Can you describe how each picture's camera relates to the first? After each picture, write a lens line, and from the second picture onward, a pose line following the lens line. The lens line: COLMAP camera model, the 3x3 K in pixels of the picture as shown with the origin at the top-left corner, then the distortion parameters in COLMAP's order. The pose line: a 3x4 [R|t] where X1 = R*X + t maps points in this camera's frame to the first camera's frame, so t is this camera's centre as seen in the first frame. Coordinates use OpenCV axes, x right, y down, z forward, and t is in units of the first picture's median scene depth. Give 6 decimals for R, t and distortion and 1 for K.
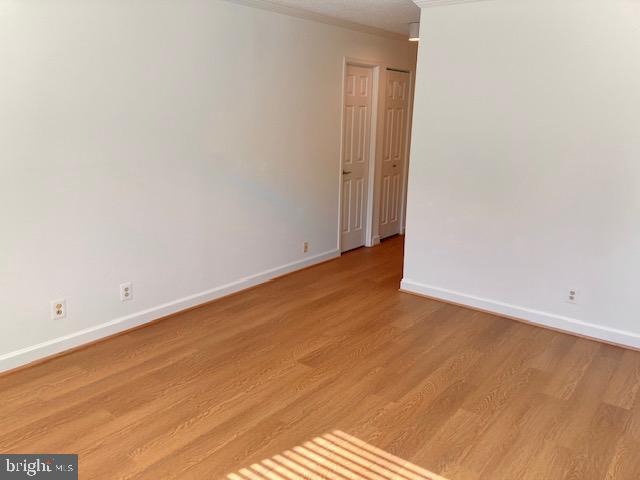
lens RADIAL K [[541.6, 0, 316.5], [0, 541.6, 238.9], [0, 0, 1]] dist [0.032808, -0.003234]
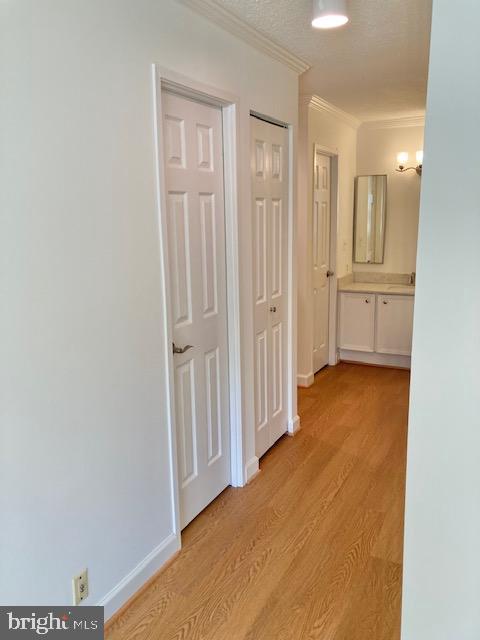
lens RADIAL K [[541.6, 0, 239.2], [0, 541.6, 318.4], [0, 0, 1]] dist [0.032808, -0.003234]
pose [[0.984615, -0.071818, 0.159296, 0.033847], [0.078826, 0.996160, -0.038111, -0.124628], [-0.155947, 0.050081, 0.986495, 0.567556]]
